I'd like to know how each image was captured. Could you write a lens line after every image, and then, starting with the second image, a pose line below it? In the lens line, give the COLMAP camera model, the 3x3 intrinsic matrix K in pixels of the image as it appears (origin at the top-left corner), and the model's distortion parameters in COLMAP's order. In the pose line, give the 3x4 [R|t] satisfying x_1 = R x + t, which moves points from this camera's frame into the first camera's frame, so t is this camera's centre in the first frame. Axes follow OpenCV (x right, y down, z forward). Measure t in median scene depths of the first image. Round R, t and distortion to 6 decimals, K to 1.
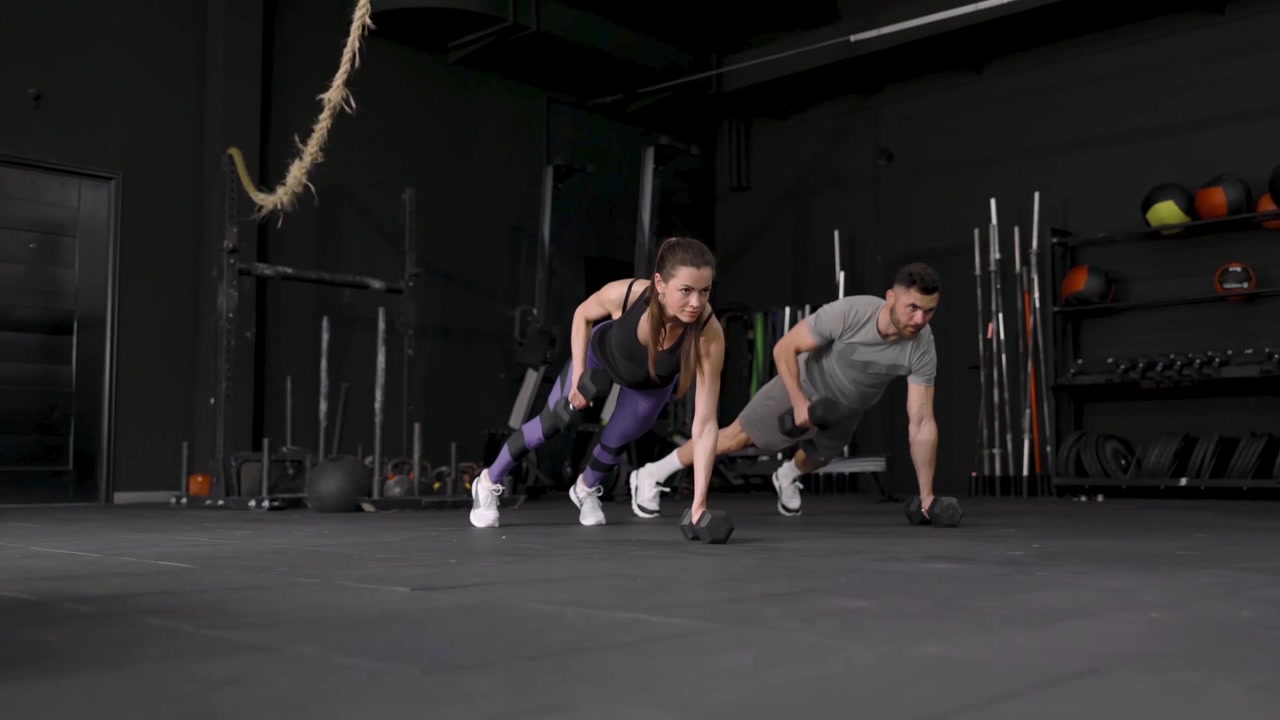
lens RADIAL K [[1313.9, 0, 622.5], [0, 1313.9, 362.9], [0, 0, 1]] dist [0.000274, 0.000000]
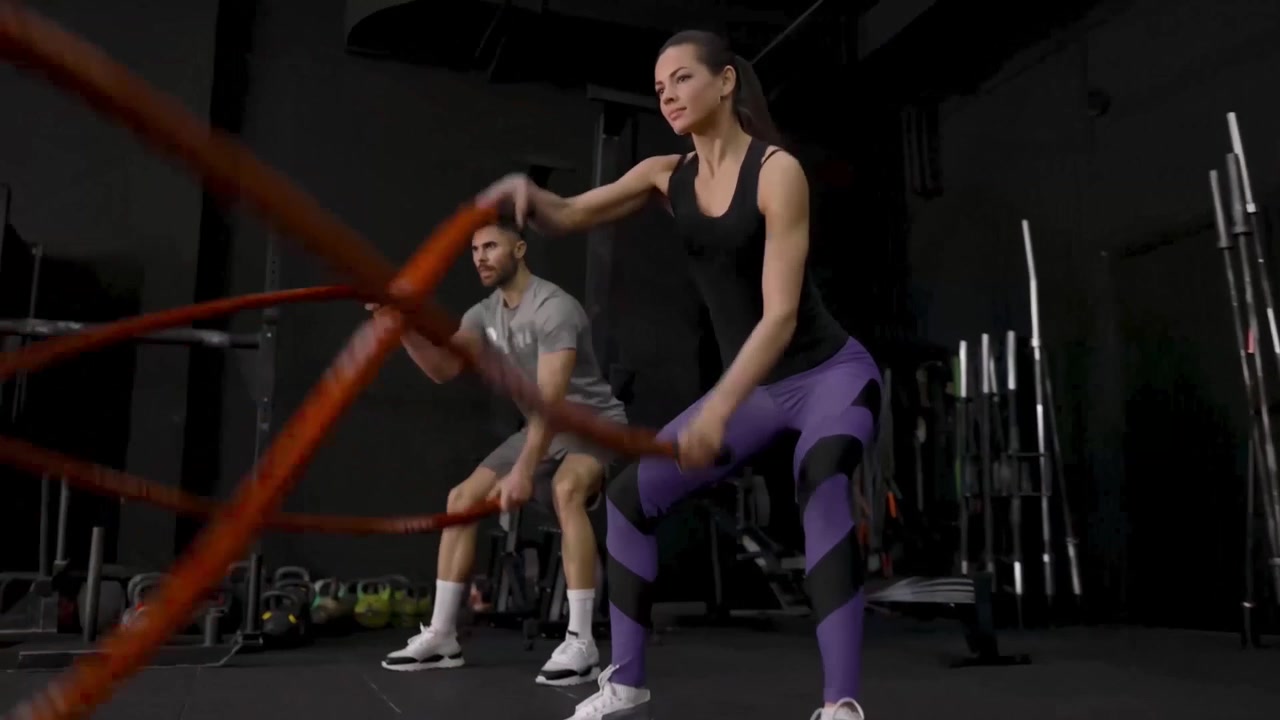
lens RADIAL K [[1098.9, 0, 604.3], [0, 1098.9, 310.7], [0, 0, 1]] dist [-0.025130, 0.039361]
pose [[0.883421, -0.101674, -0.457417, 0.260531], [0.037598, 0.988408, -0.147089, 0.022077], [0.467070, 0.112743, 0.877003, 0.480604]]
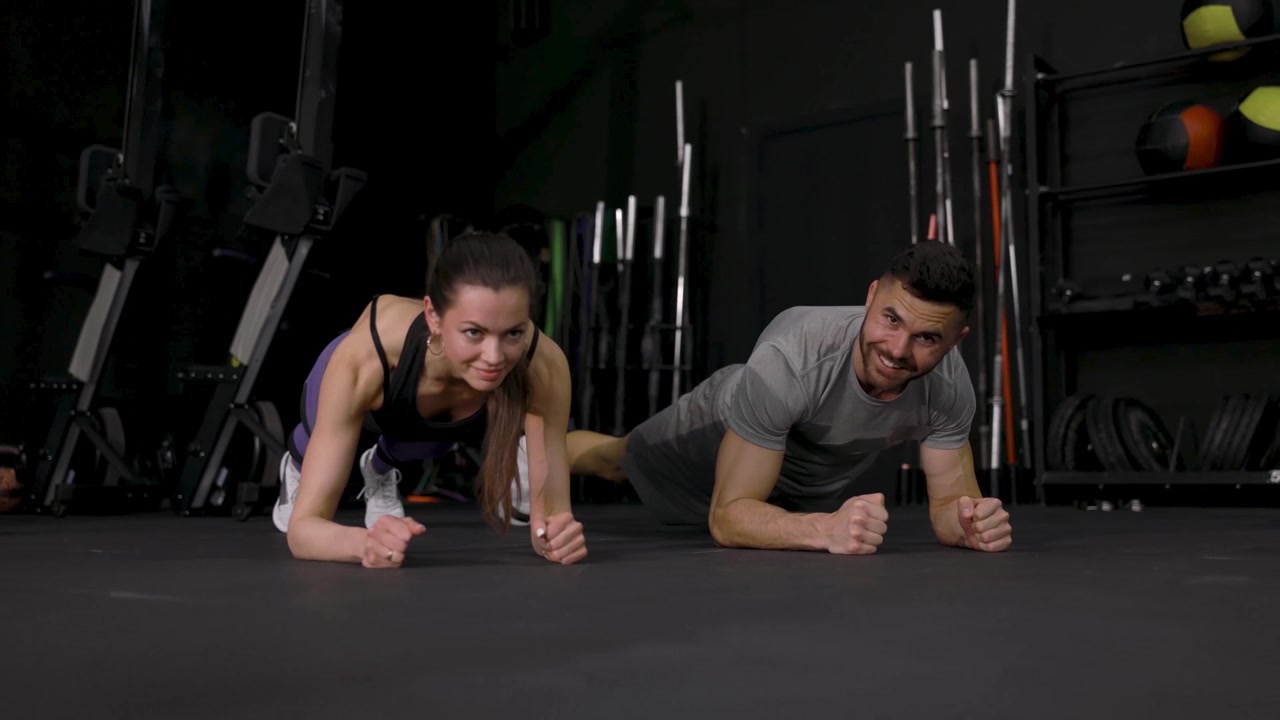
lens RADIAL K [[1313.9, 0, 659.3], [0, 1313.9, 351.4], [0, 0, 1]] dist [0.000274, 0.000000]
pose [[0.987341, 0.014187, 0.157976, 0.065066], [-0.011566, 0.999780, -0.017504, 0.045747], [-0.158190, 0.015455, 0.987288, 0.444290]]
